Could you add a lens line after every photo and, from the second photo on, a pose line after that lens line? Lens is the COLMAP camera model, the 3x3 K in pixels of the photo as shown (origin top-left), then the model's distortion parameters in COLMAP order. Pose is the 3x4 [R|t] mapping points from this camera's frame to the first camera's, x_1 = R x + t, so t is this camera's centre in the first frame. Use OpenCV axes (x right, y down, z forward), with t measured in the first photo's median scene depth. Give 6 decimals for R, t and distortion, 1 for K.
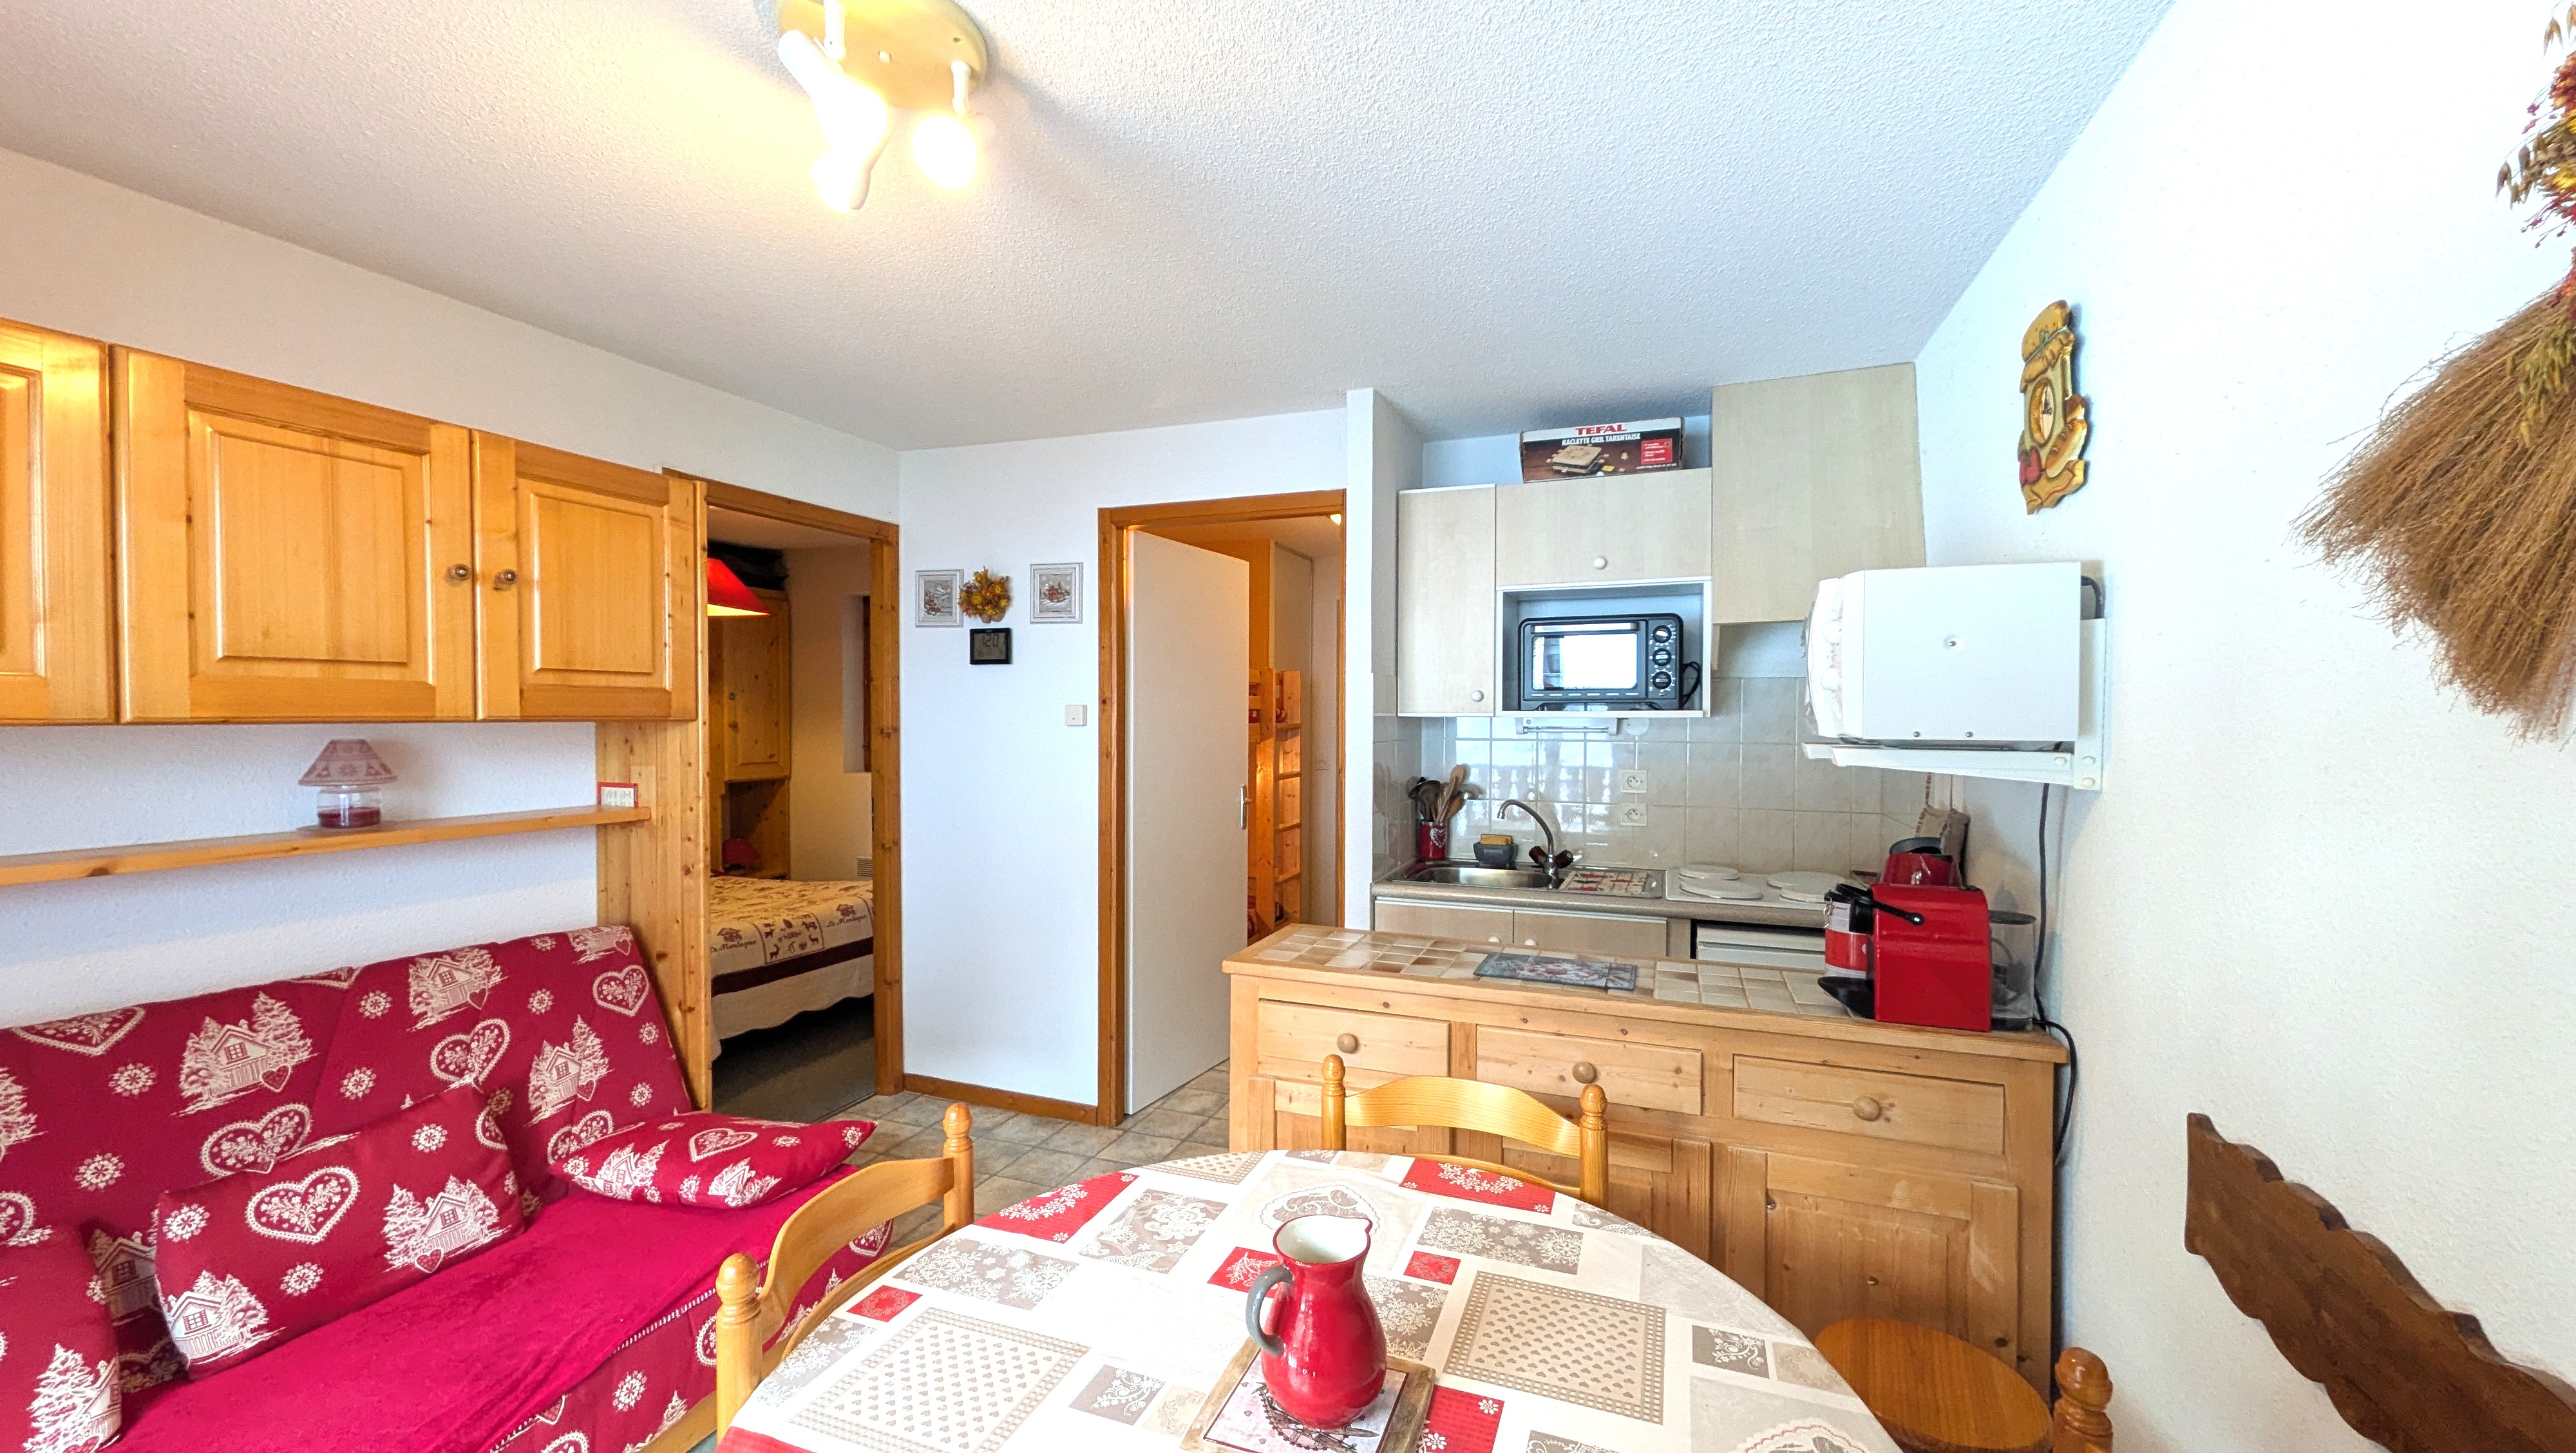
lens RADIAL K [[1024.0, 0, 1288.0], [0, 1024.0, 726.5], [0, 0, 1]] dist [-0.000167, -0.000085]
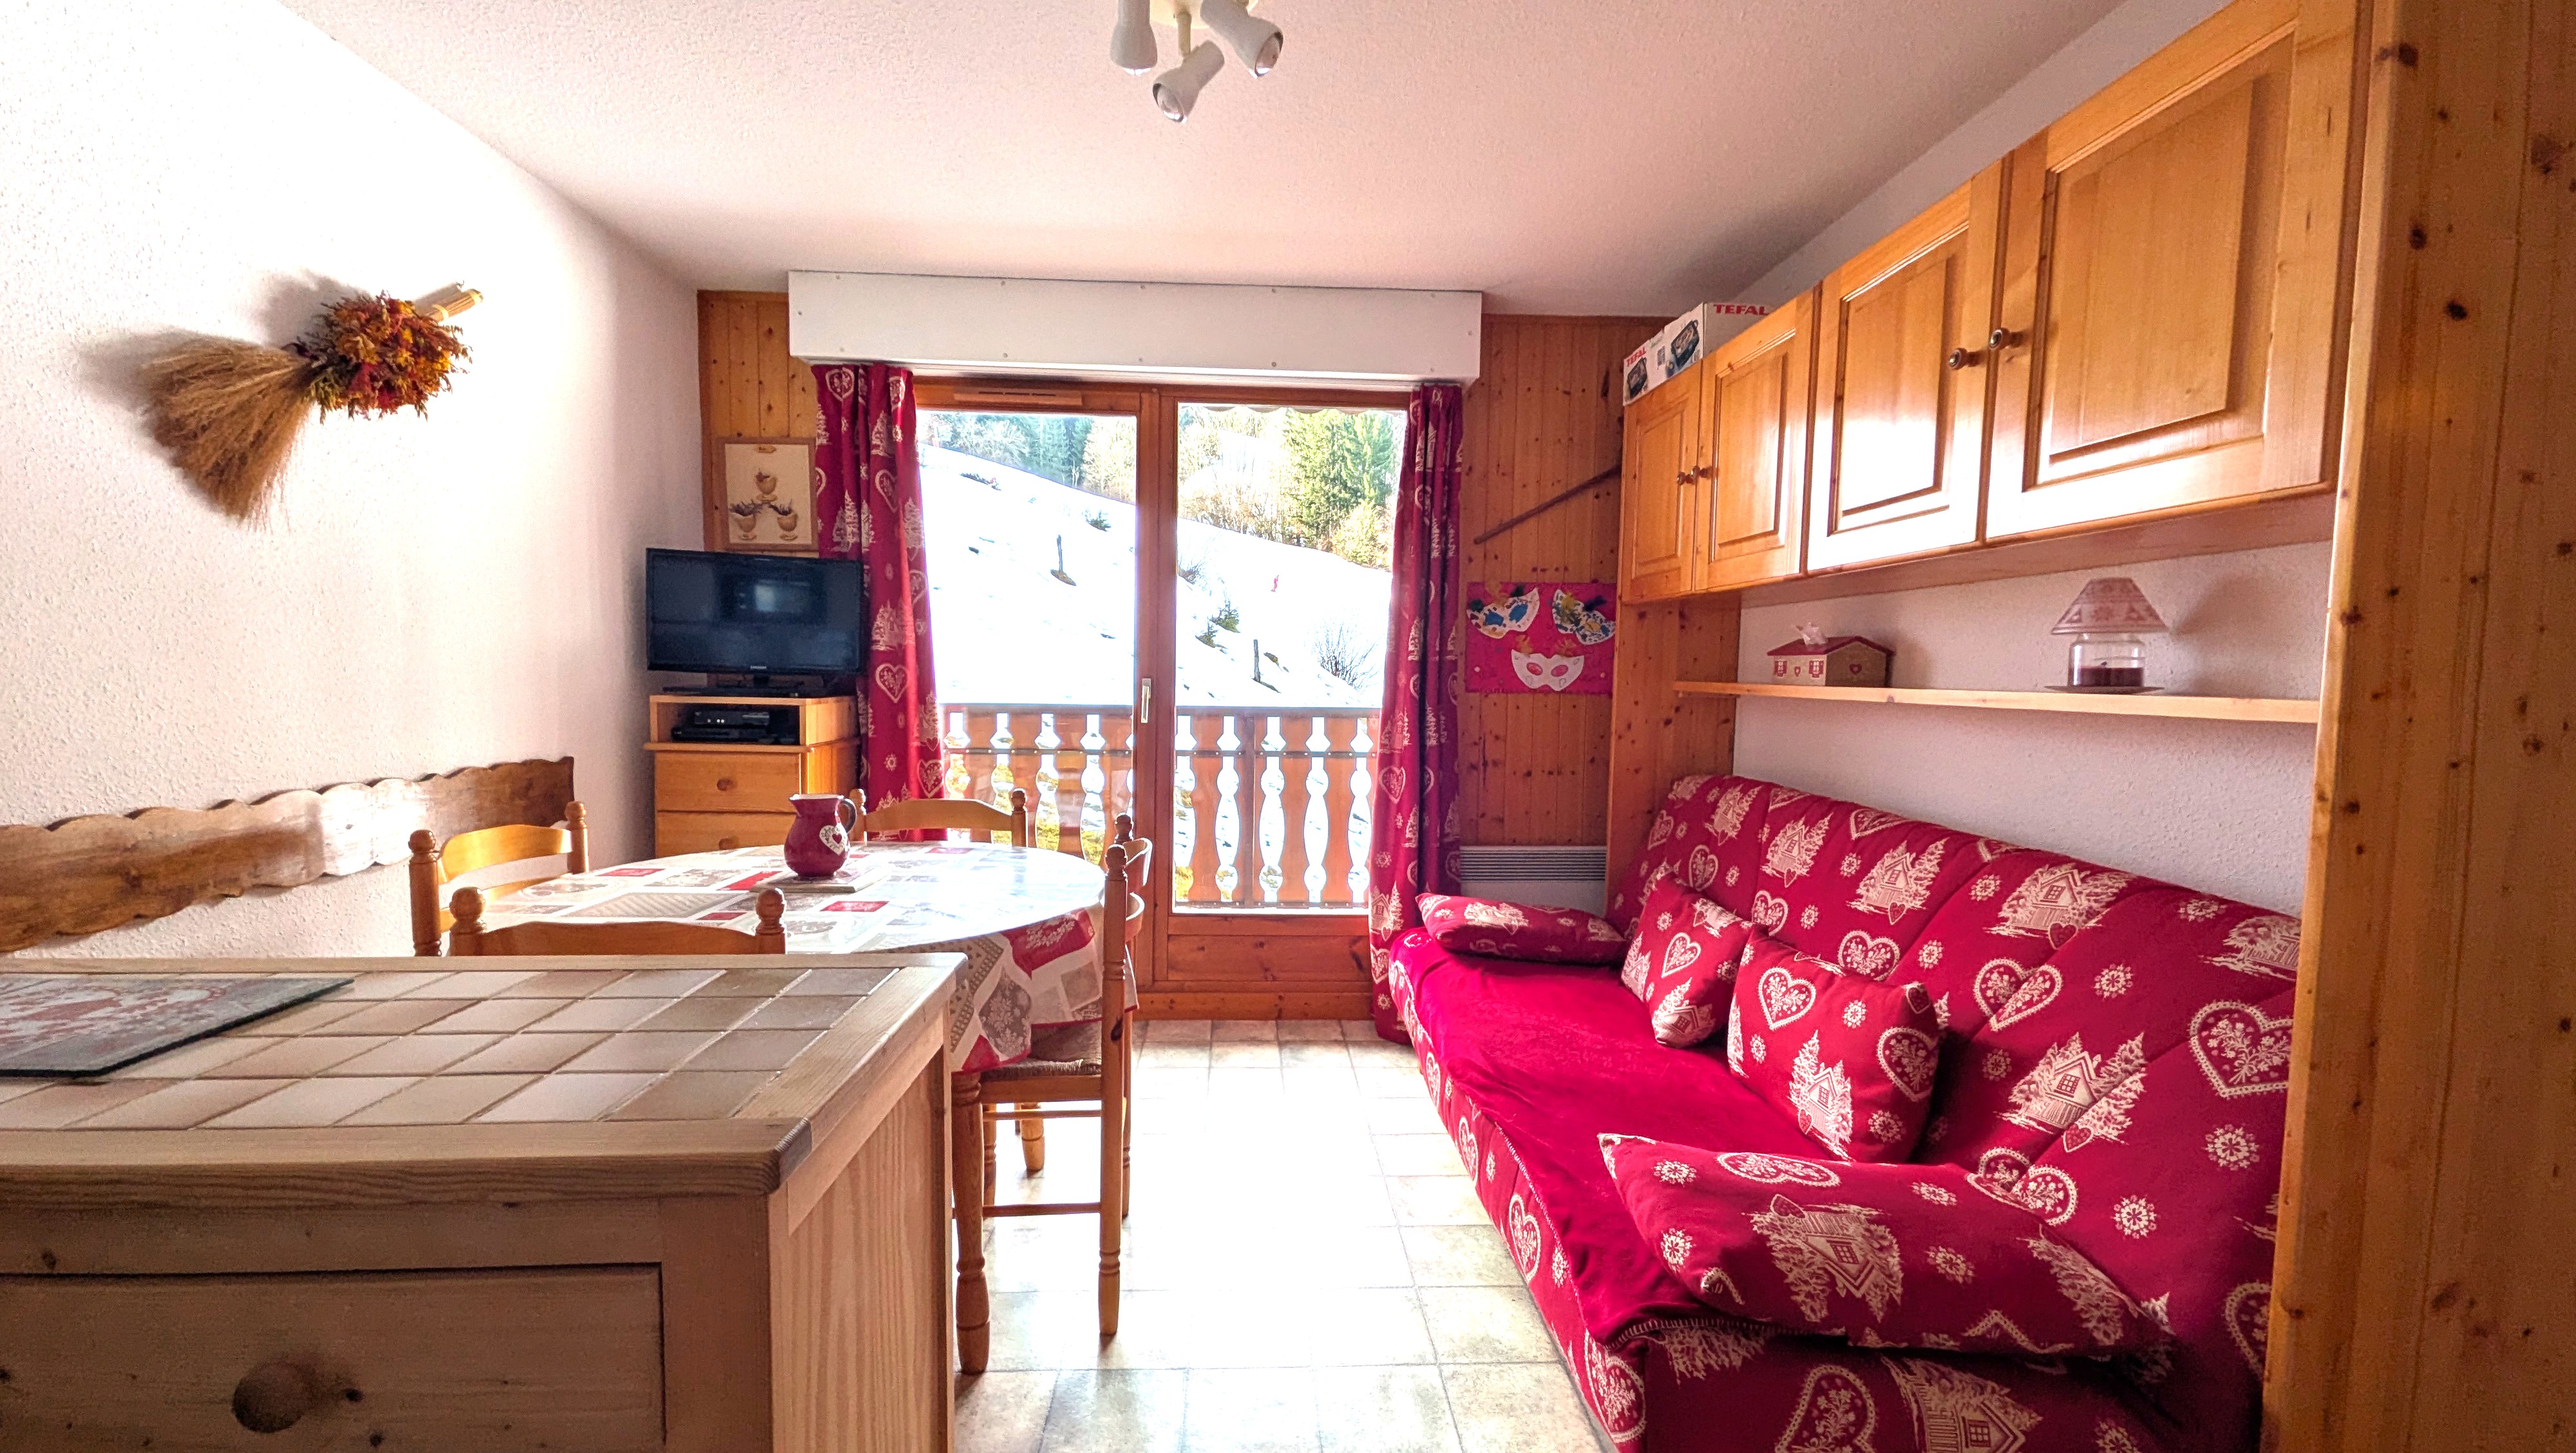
lens RADIAL K [[1024.0, 0, 1288.0], [0, 1024.0, 726.5], [0, 0, 1]] dist [-0.000167, -0.000085]
pose [[-0.918132, 0.006702, -0.396218, -0.011355], [-0.023274, 0.997219, 0.070801, 0.081880], [0.395590, 0.074227, -0.915423, 1.424574]]
